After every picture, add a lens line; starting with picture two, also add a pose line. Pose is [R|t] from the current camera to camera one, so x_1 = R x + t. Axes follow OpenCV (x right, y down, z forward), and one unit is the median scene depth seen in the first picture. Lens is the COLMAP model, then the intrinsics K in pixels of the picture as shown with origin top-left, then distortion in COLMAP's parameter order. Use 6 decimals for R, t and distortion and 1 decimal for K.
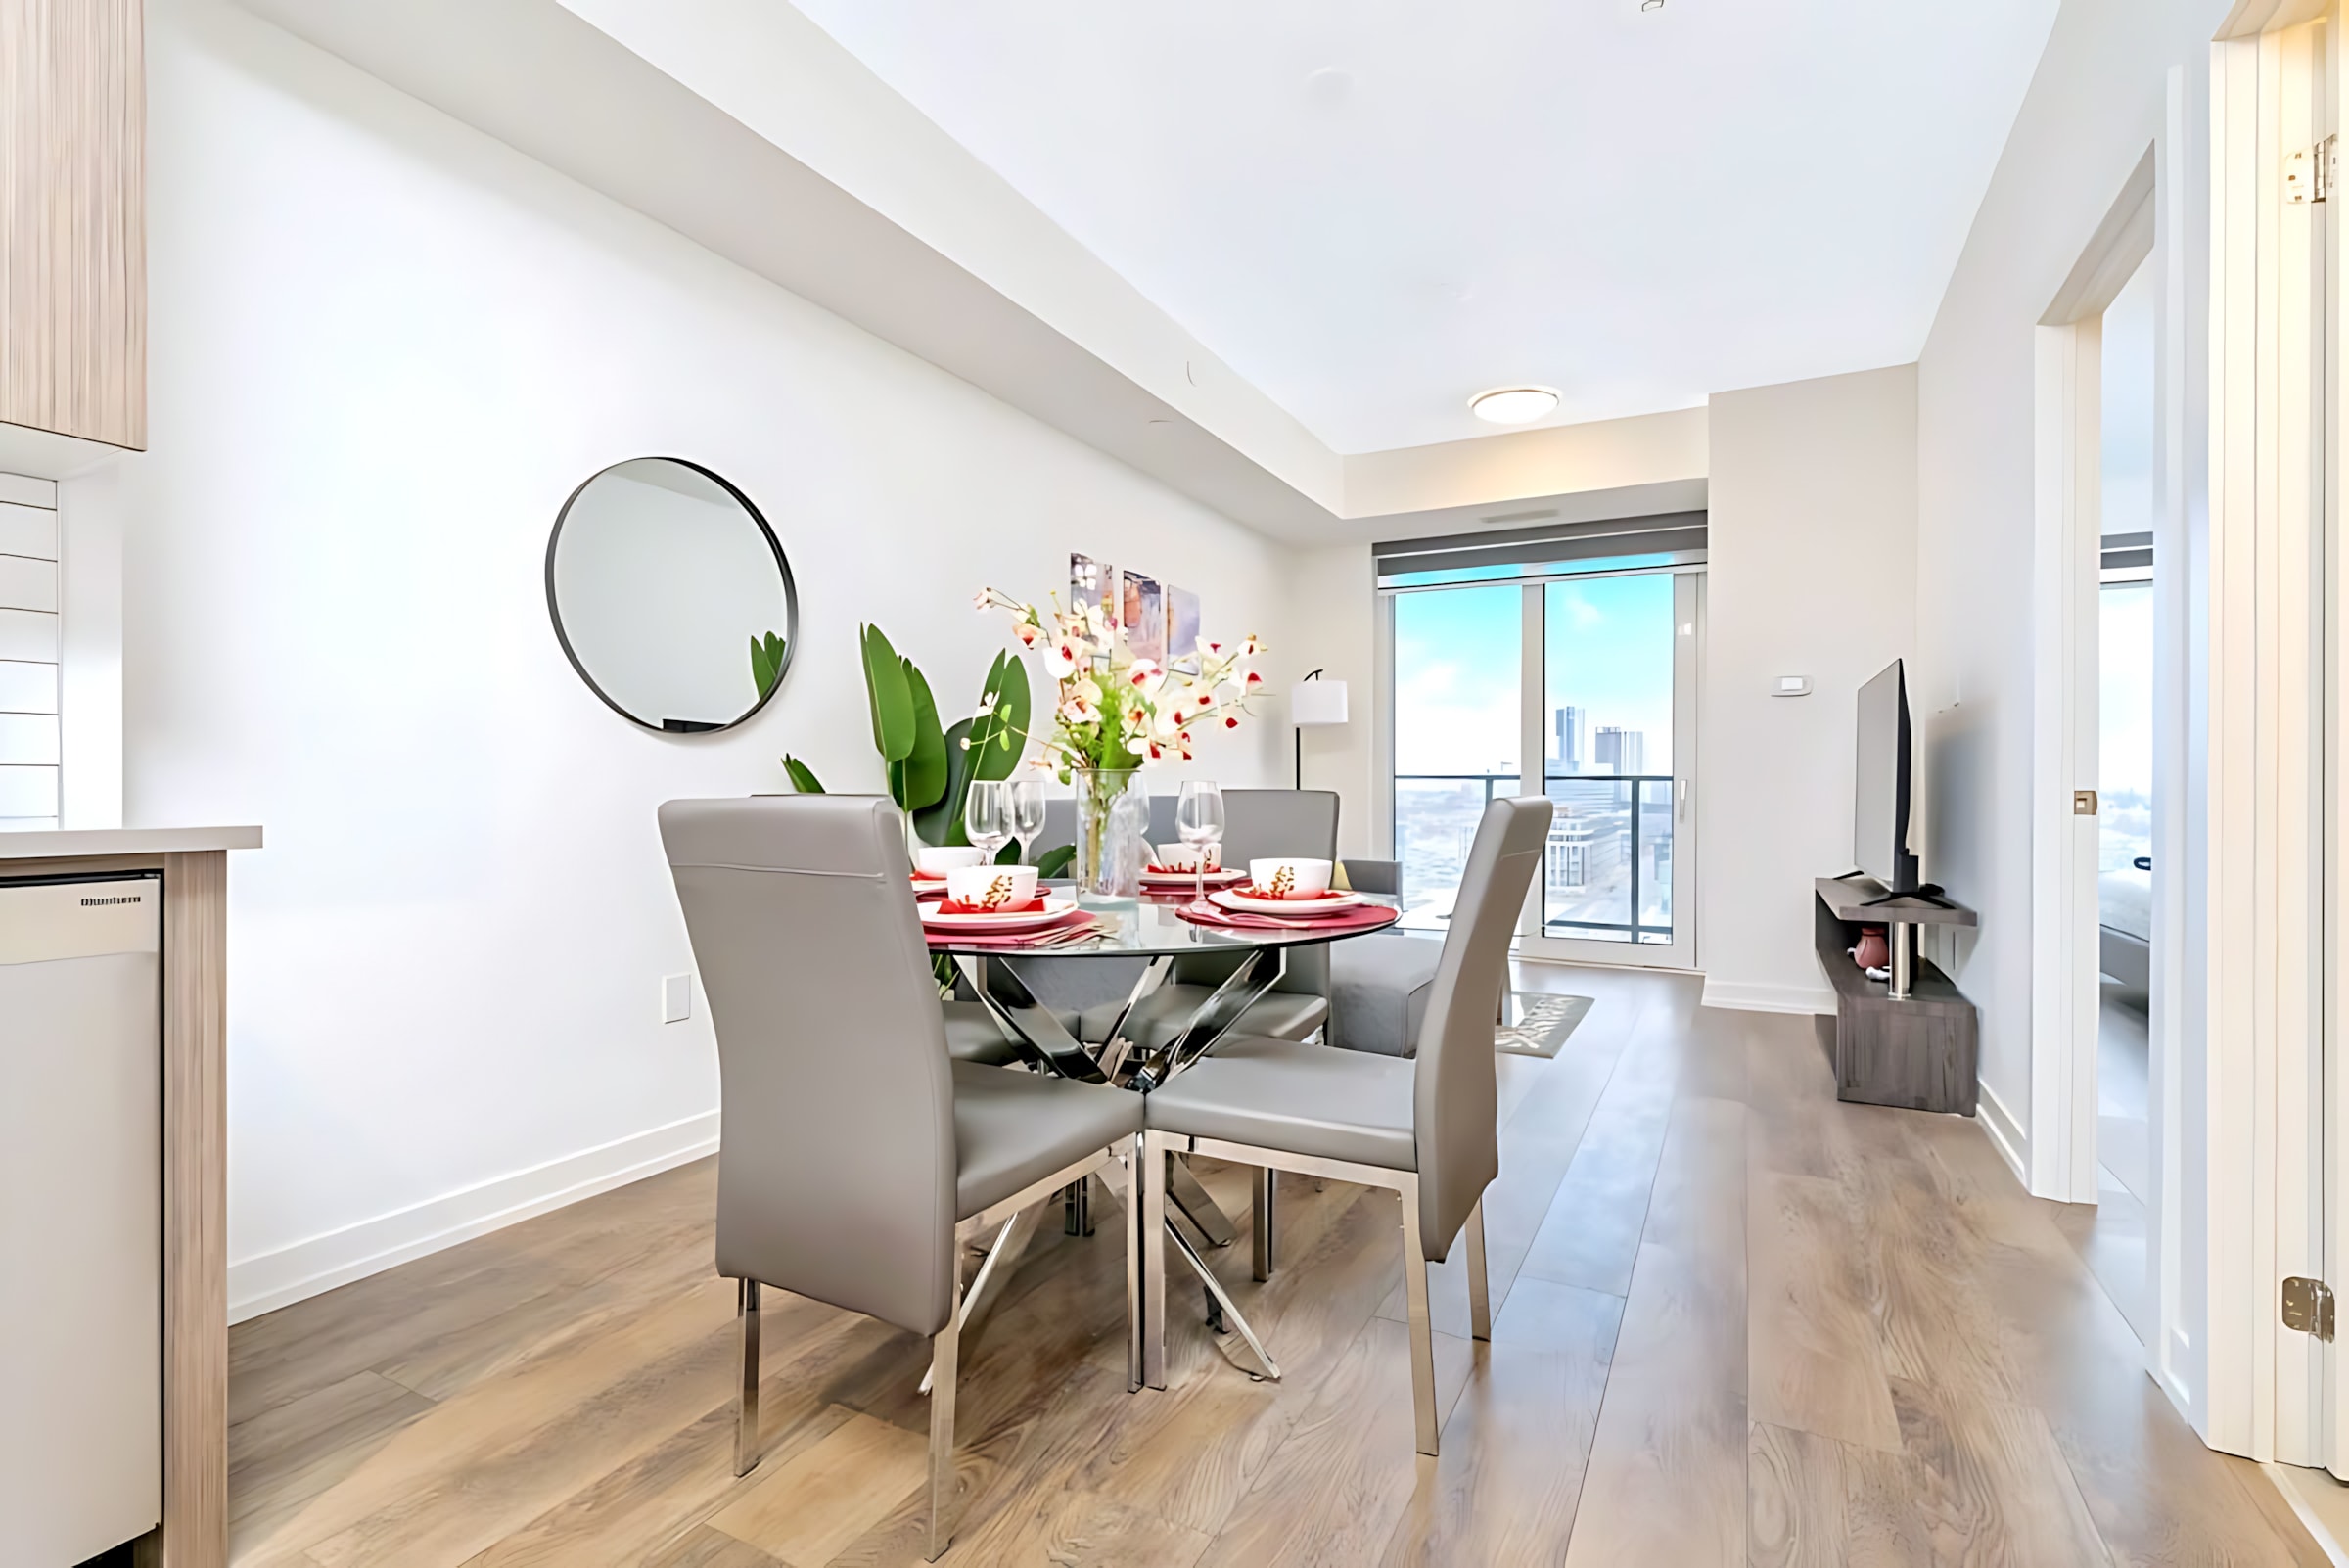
lens RADIAL K [[1096.7, 0, 1187.9], [0, 1096.7, 785.0], [0, 0, 1]] dist [-0.001987, -0.000252]
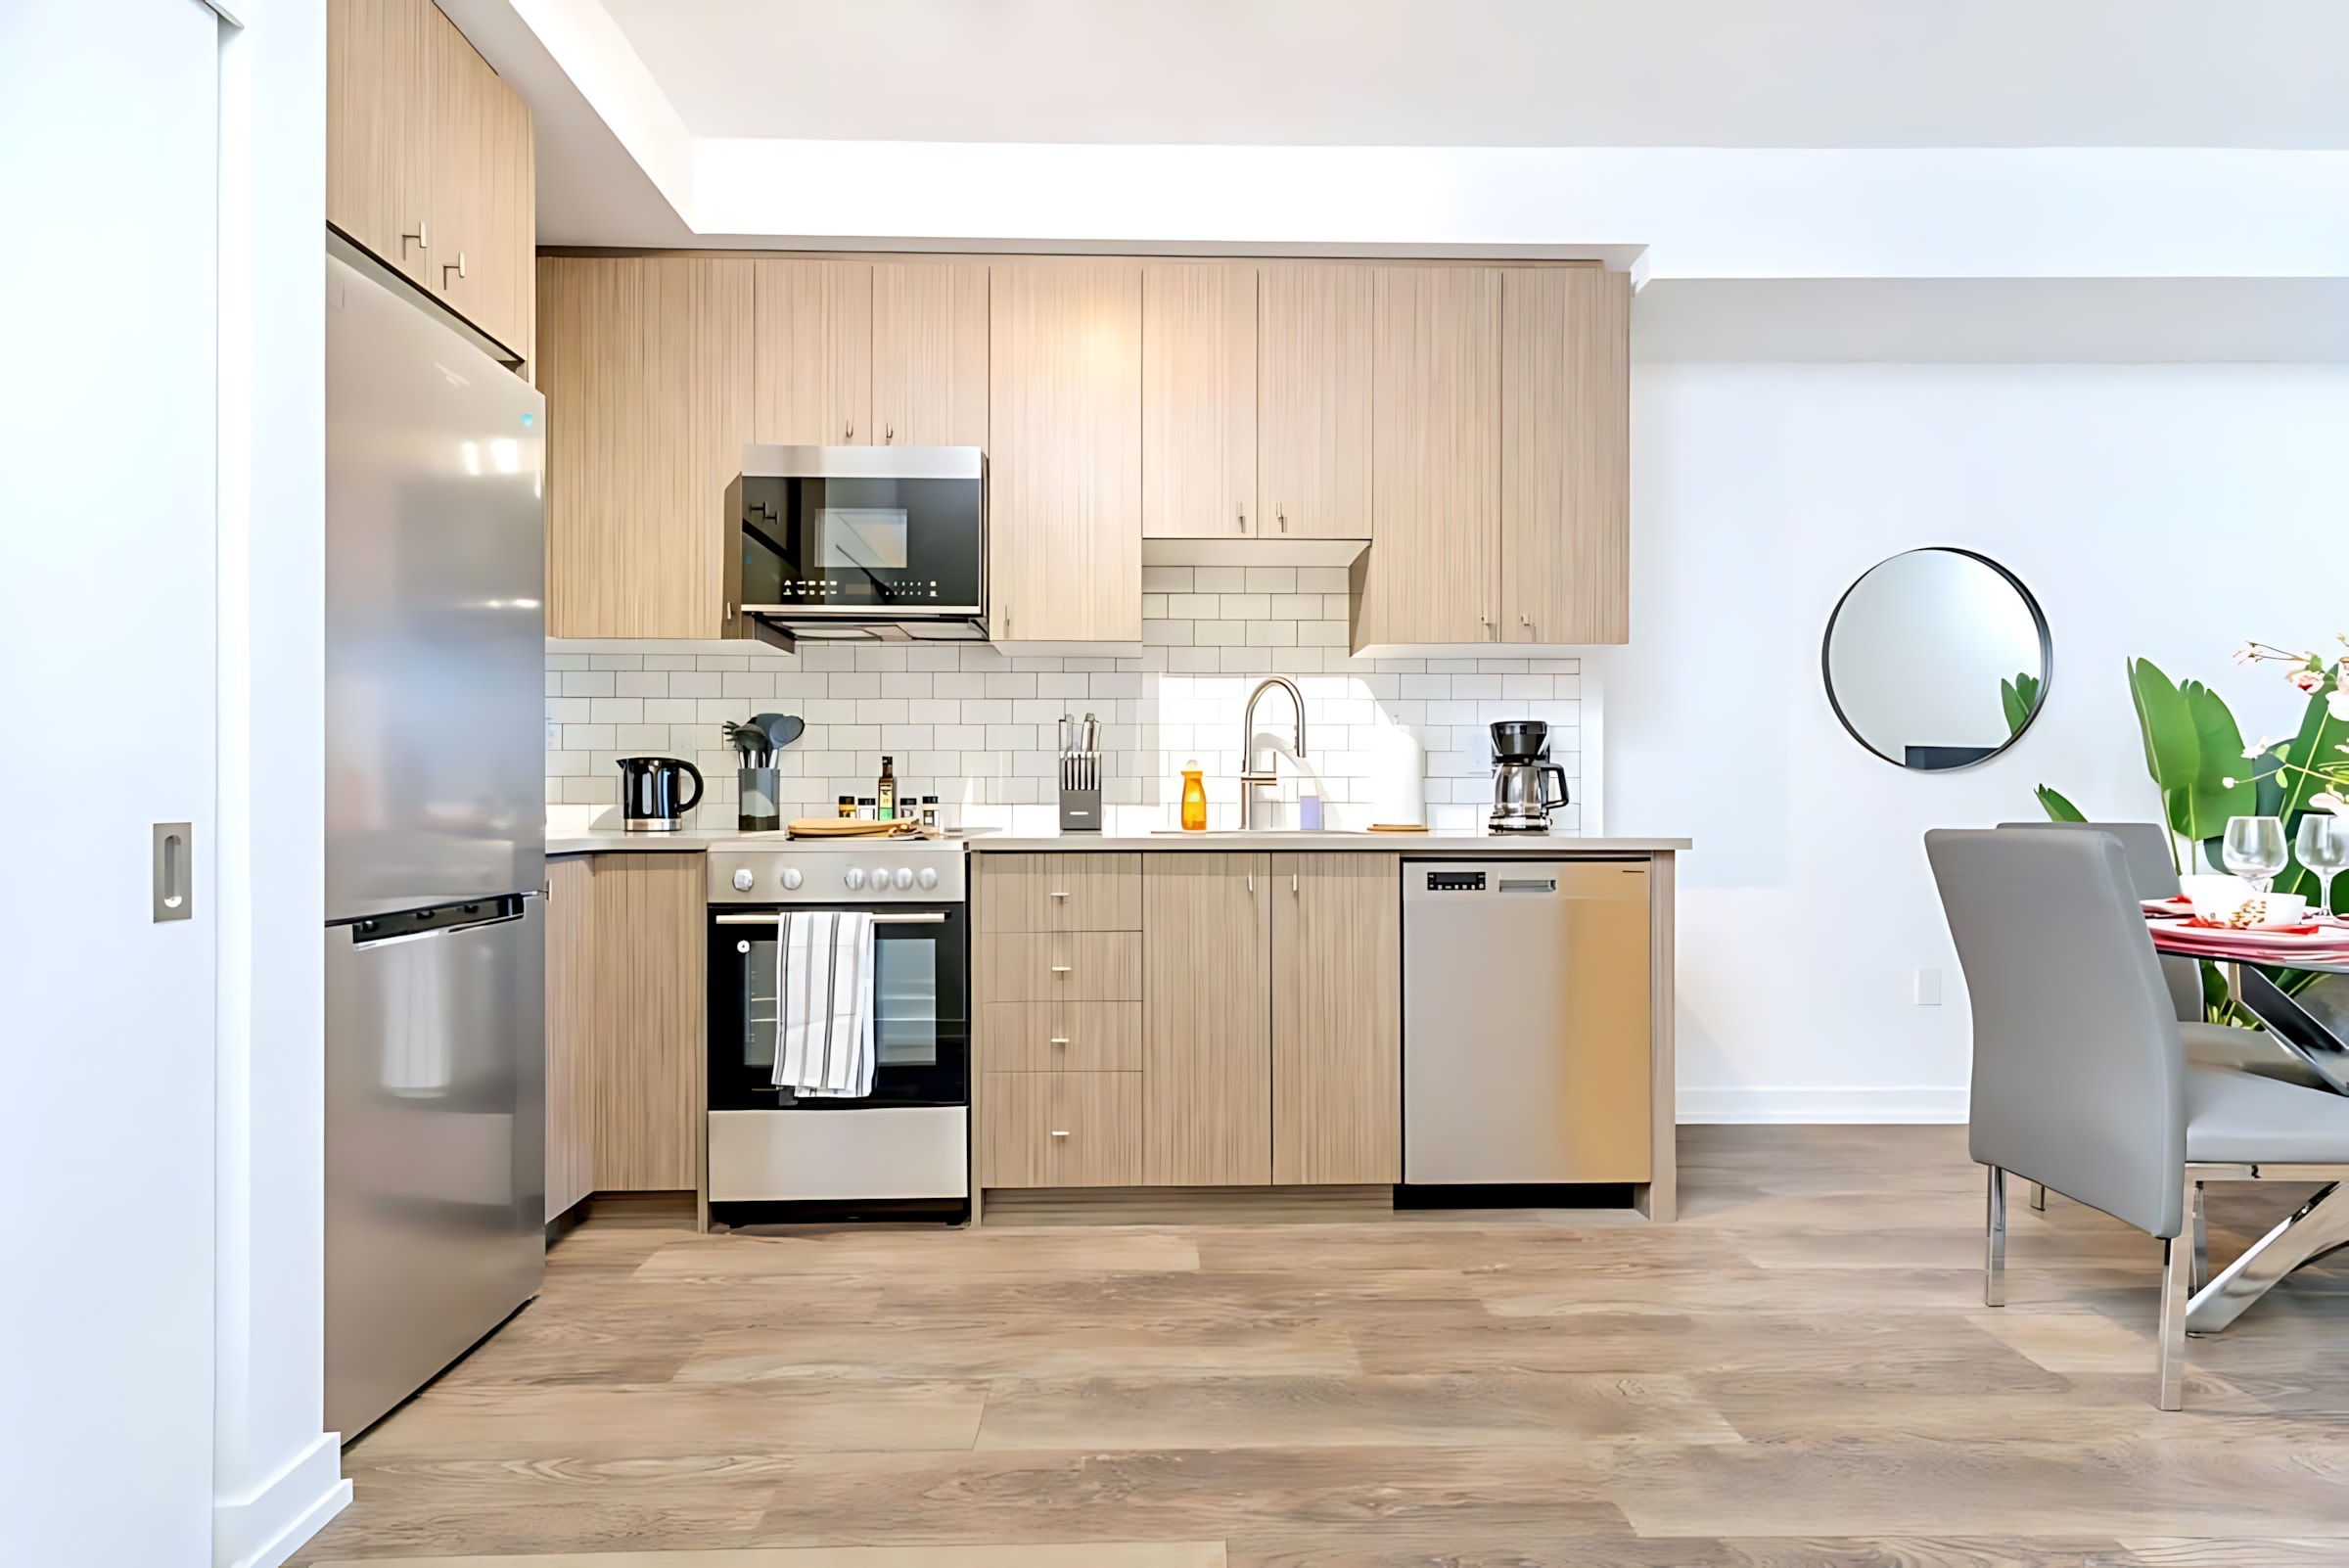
lens RADIAL K [[1048.6, 0, 1143.1], [0, 1048.6, 792.7], [0, 0, 1]] dist [-0.000604, 0.000244]
pose [[0.480596, -0.004875, -0.876928, 0.208773], [-0.000680, 0.999982, -0.005932, -0.020869], [0.876942, 0.003447, 0.480584, -0.499140]]
